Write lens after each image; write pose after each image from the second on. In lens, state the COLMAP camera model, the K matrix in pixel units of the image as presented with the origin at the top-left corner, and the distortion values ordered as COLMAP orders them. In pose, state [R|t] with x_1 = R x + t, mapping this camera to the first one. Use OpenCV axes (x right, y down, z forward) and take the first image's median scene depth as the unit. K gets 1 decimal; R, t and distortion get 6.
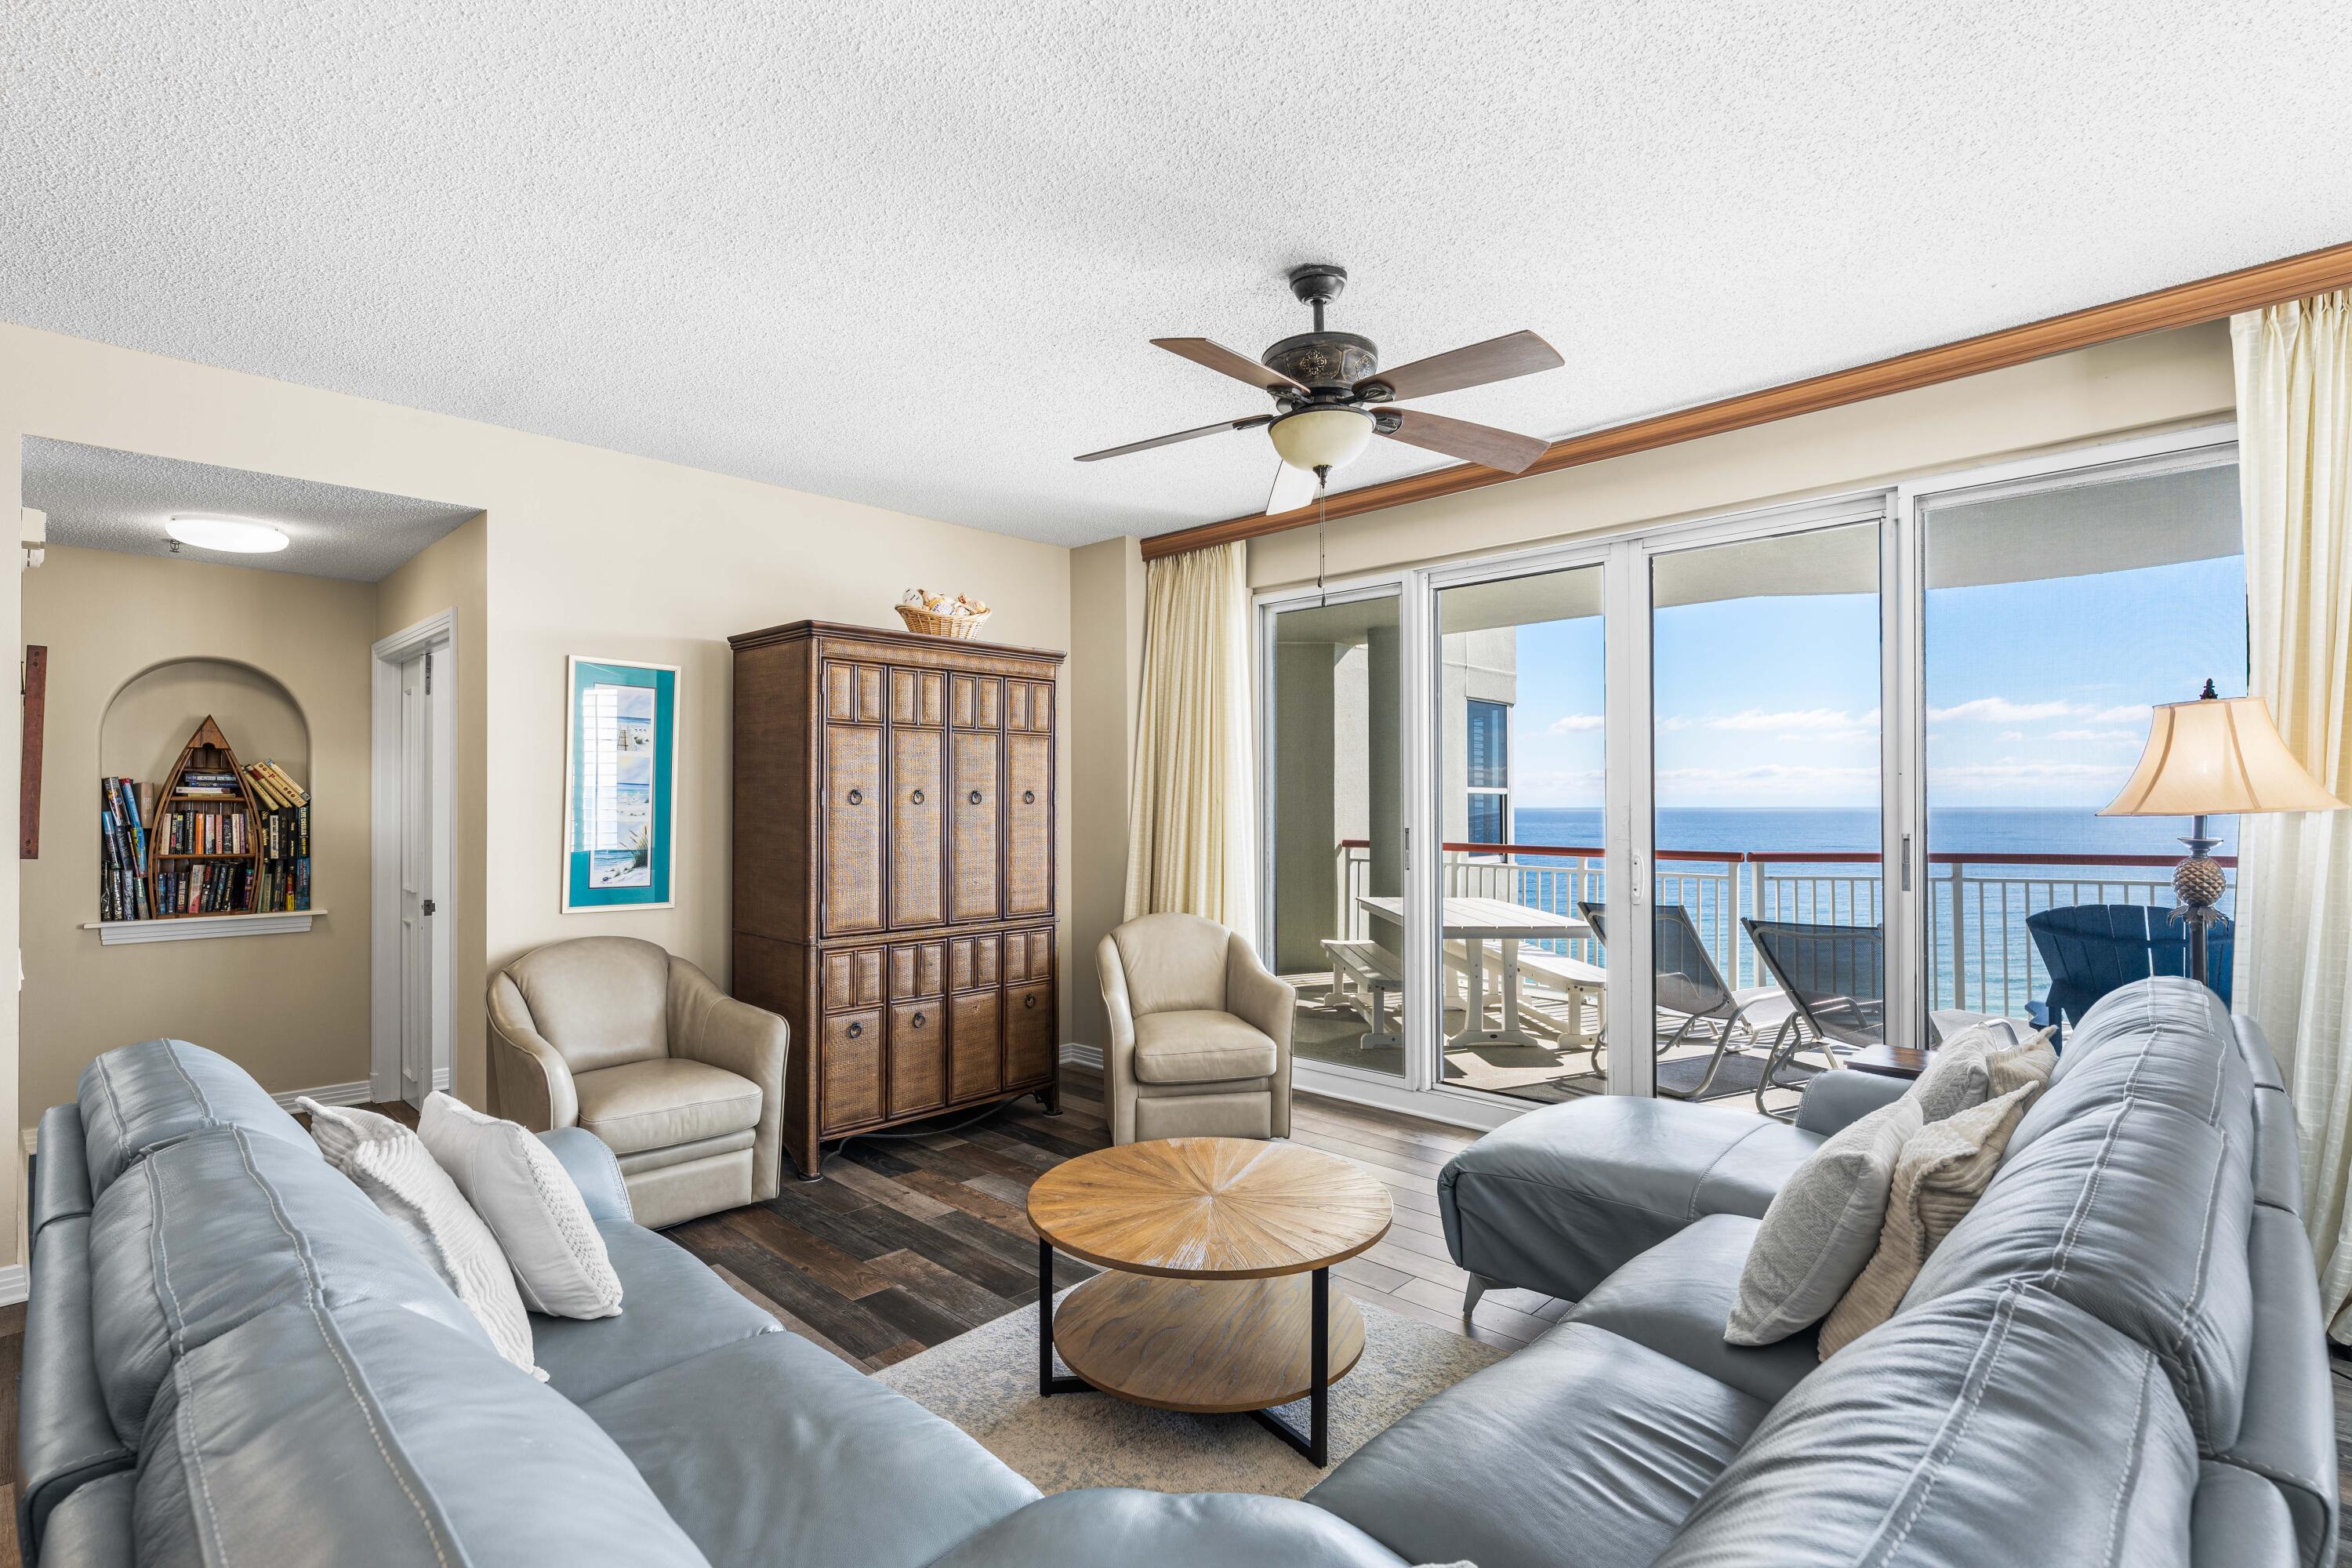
lens RADIAL K [[1117.8, 0, 1175.6], [0, 1117.8, 793.8], [0, 0, 1]] dist [0.000866, -0.000535]
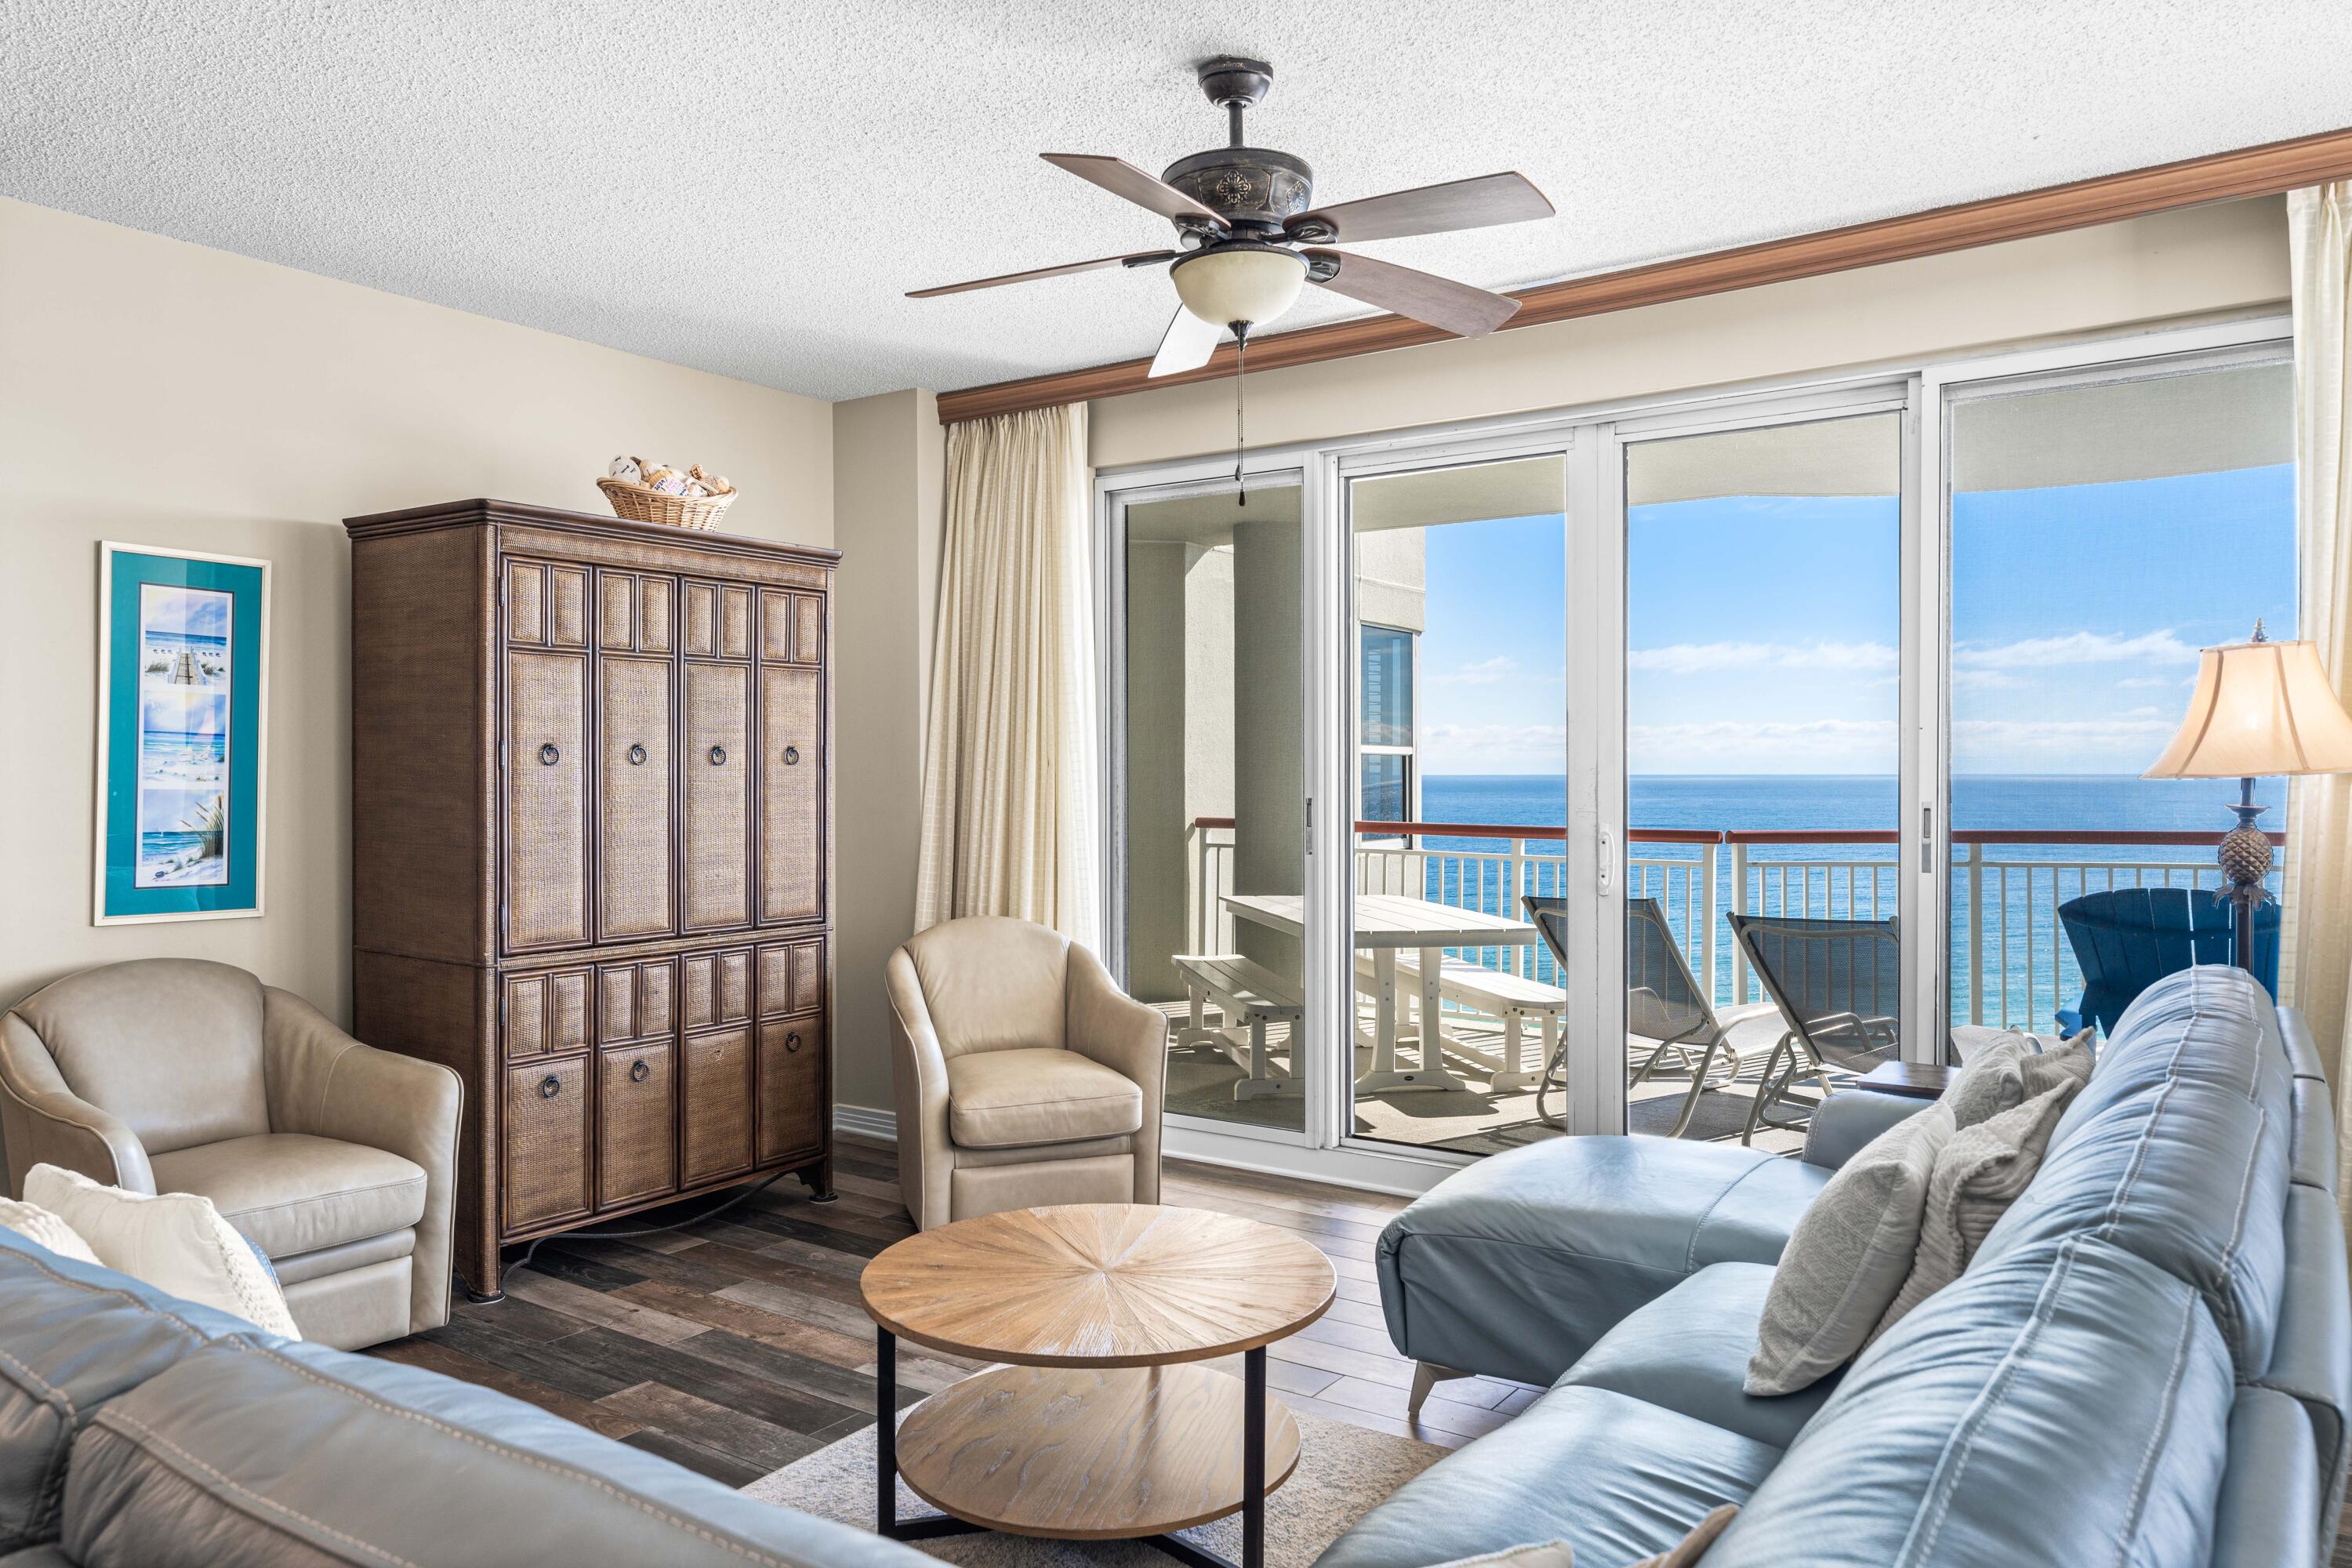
lens RADIAL K [[1617.5, 0, 1182.7], [0, 1617.5, 782.5], [0, 0, 1]] dist [0.001979, 0.001231]
pose [[0.987339, -0.000095, 0.158622, -0.059821], [-0.002553, 0.999861, 0.016488, 0.003148], [-0.158602, -0.016684, 0.987202, -0.066494]]
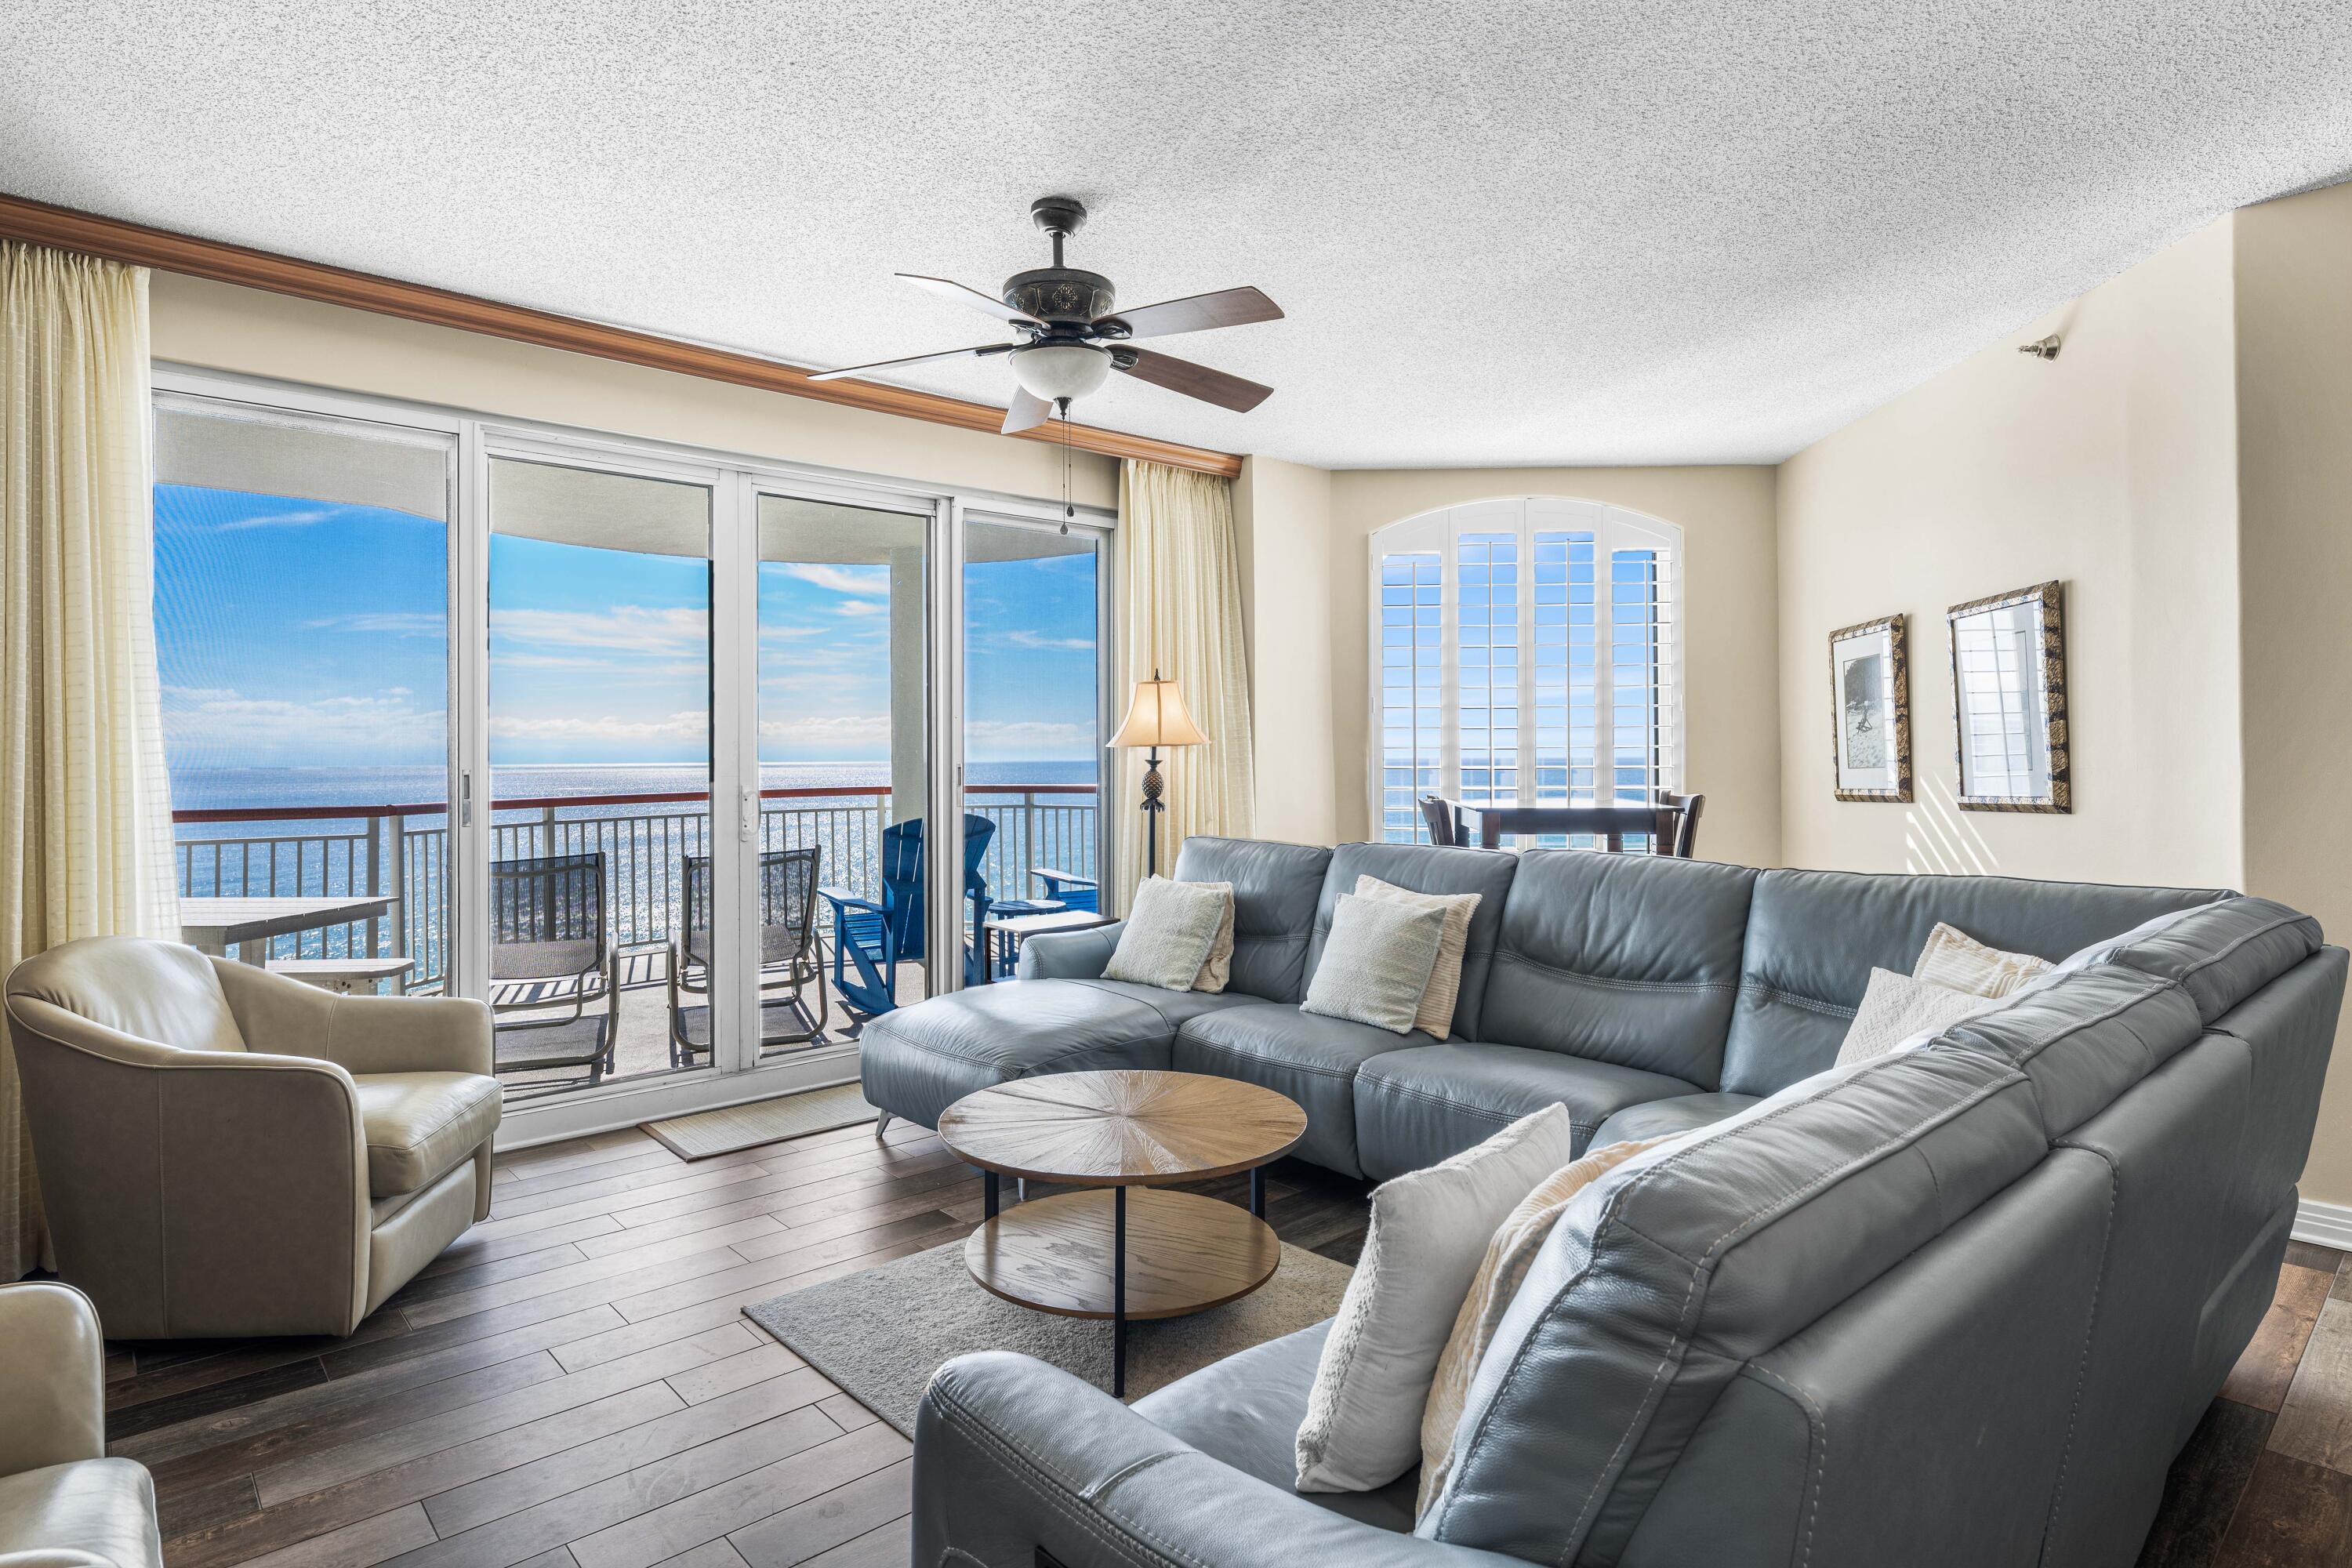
lens RADIAL K [[1245.5, 0, 1182.2], [0, 1245.5, 761.6], [0, 0, 1]] dist [-0.002154, -0.003258]
pose [[0.072946, -0.001024, 0.997335, -0.712759], [-0.005735, 0.999983, 0.001446, 0.024963], [-0.997319, -0.005826, 0.072939, 0.582683]]
